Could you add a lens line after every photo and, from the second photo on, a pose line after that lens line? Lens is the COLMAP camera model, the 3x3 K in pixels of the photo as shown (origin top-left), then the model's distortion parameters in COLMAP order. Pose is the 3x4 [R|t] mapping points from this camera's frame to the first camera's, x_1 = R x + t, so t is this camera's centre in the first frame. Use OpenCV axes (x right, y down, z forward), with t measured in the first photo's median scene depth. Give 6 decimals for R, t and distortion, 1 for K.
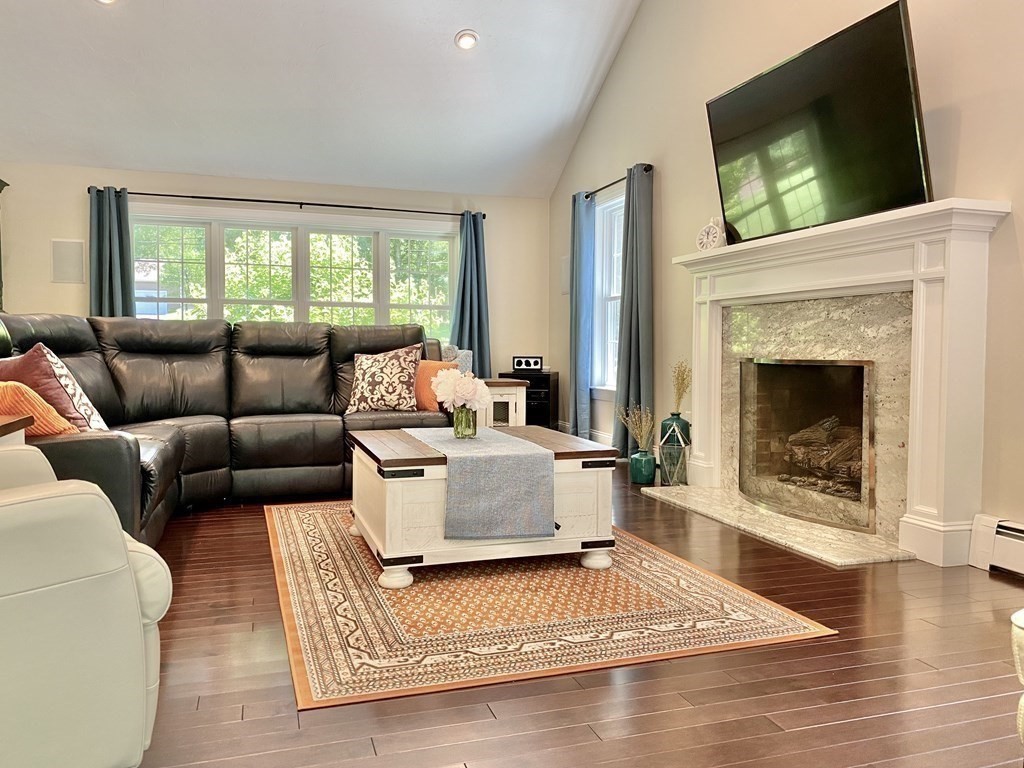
lens RADIAL K [[787.2, 0, 501.4], [0, 787.2, 377.9], [0, 0, 1]] dist [0.049794, -0.055295]
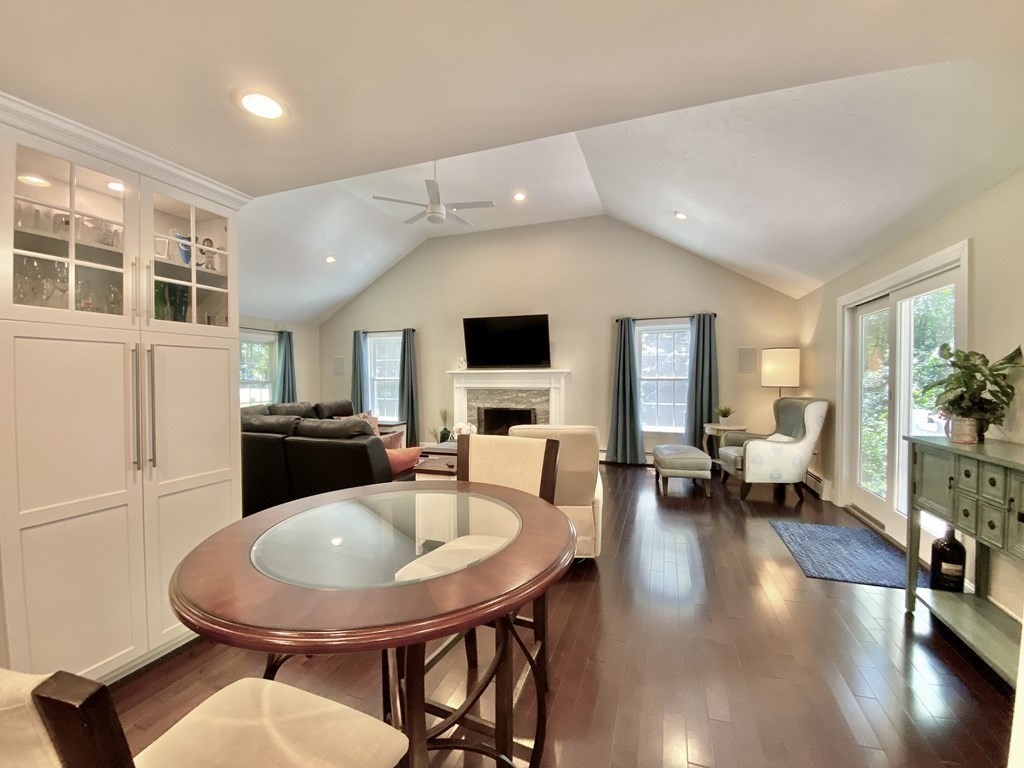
lens RADIAL K [[422.6, 0, 506.8], [0, 422.6, 390.2], [0, 0, 1]] dist [-0.021915, -0.004619]
pose [[0.618884, -0.022506, 0.785160, -1.039370], [0.035800, 0.999359, 0.000428, -0.102826], [-0.784666, 0.027844, 0.619293, -0.077383]]
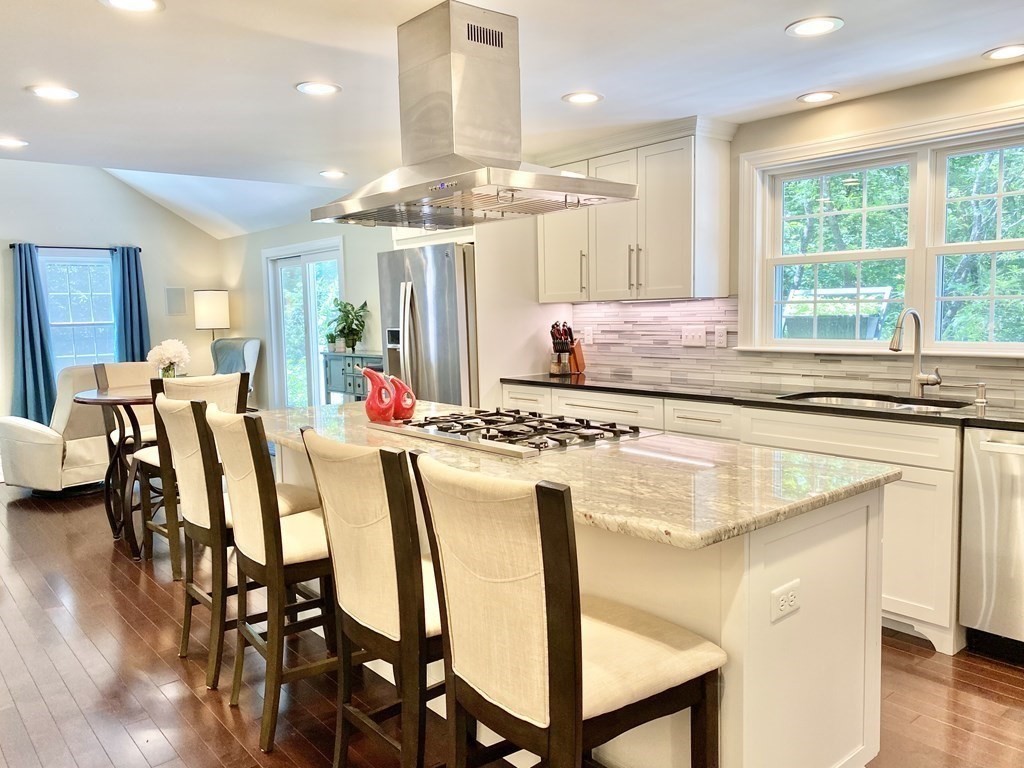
lens RADIAL K [[787.2, 0, 506.9], [0, 787.2, 390.6], [0, 0, 1]] dist [0.049794, -0.055295]
pose [[-0.363478, -0.081504, 0.928031, -2.208049], [0.061783, 0.991864, 0.111309, -0.110072], [-0.929552, 0.097795, -0.355485, 0.119193]]
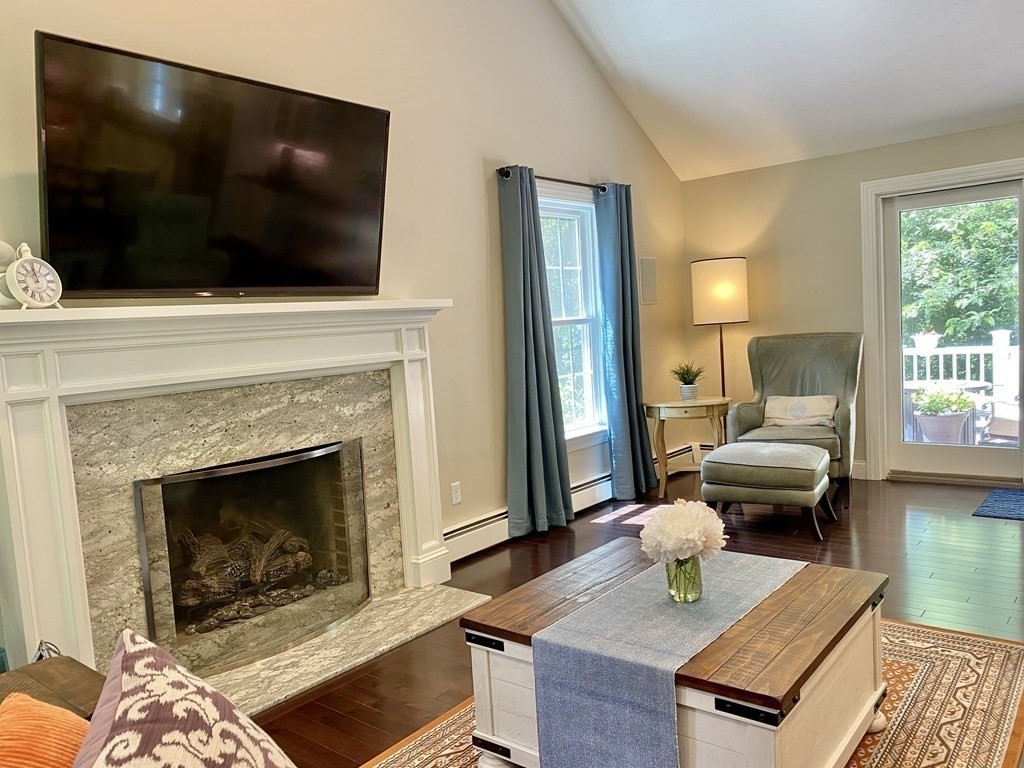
lens RADIAL K [[787.2, 0, 517.9], [0, 787.2, 384.9], [0, 0, 1]] dist [0.049794, -0.055295]
pose [[-0.554093, -0.035382, 0.831702, -0.469045], [0.096727, 0.989592, 0.106540, -0.167553], [-0.826816, 0.139481, -0.544904, 1.293758]]
